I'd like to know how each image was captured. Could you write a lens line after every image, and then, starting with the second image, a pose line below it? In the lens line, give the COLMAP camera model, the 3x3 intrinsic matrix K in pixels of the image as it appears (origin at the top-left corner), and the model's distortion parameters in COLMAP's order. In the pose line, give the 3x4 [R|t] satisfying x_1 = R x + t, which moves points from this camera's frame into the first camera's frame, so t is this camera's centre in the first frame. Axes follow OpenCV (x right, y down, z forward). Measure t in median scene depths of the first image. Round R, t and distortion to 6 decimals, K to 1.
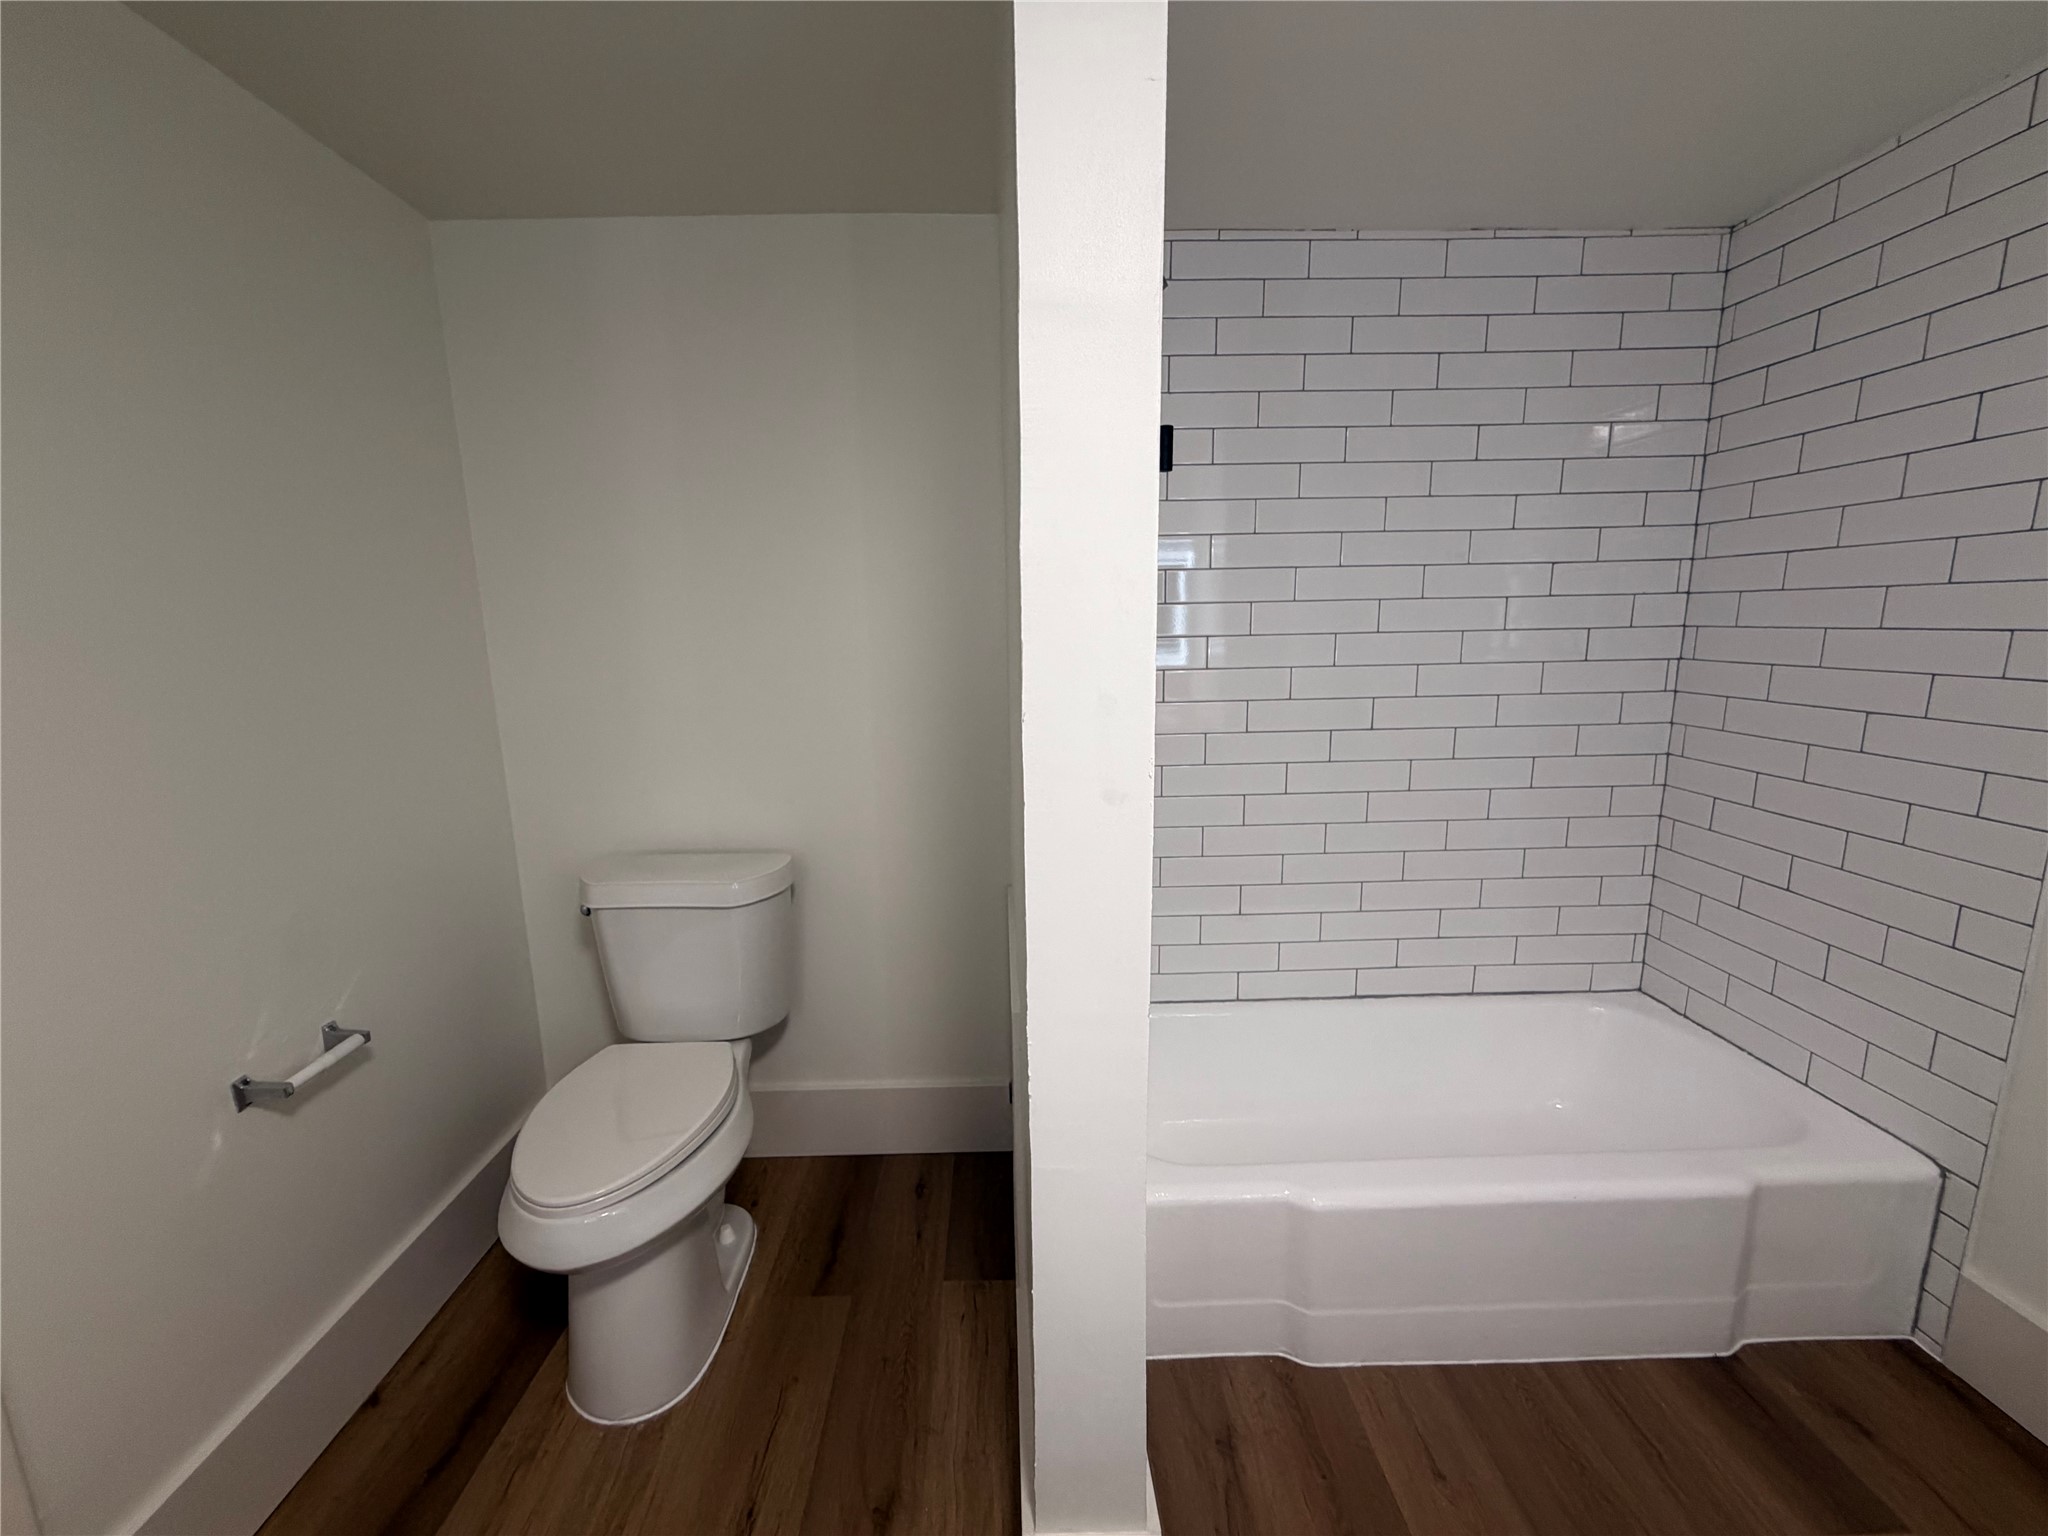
lens RADIAL K [[818.0, 0, 1026.7], [0, 818.0, 767.3], [0, 0, 1]] dist [0.001434, 0.000176]
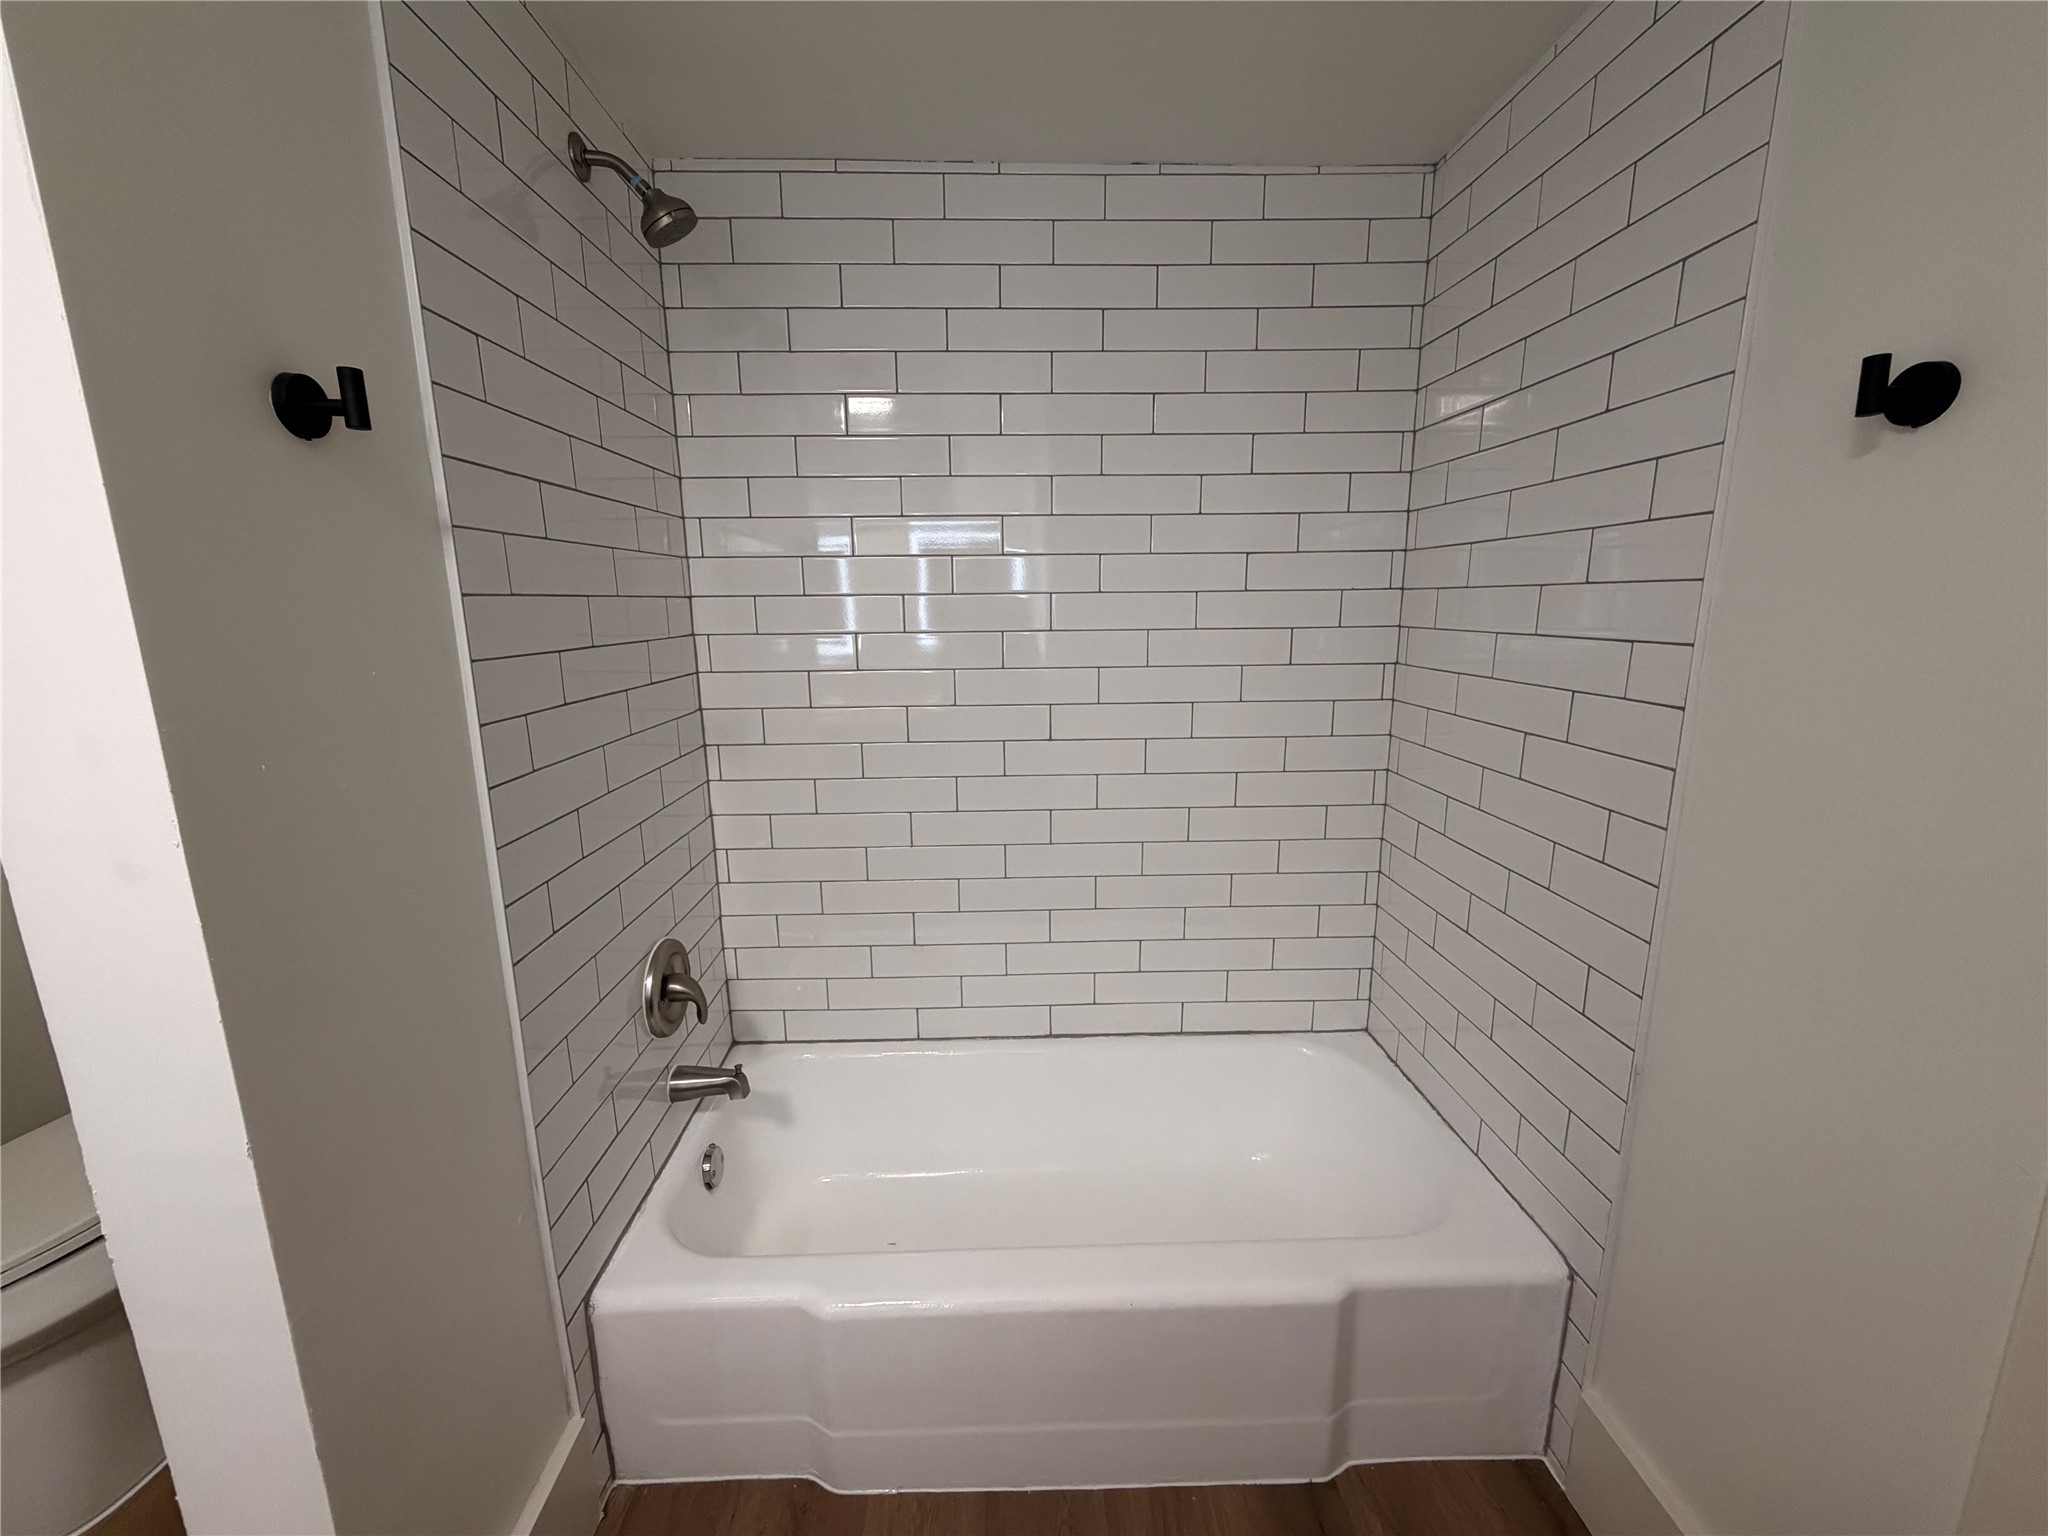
lens RADIAL K [[818.0, 0, 1017.5], [0, 818.0, 768.7], [0, 0, 1]] dist [0.001434, 0.000176]
pose [[0.999961, 0.007339, 0.004832, 0.455606], [-0.007437, 0.999761, 0.020569, -0.040133], [-0.004680, -0.020604, 0.999777, 0.136220]]
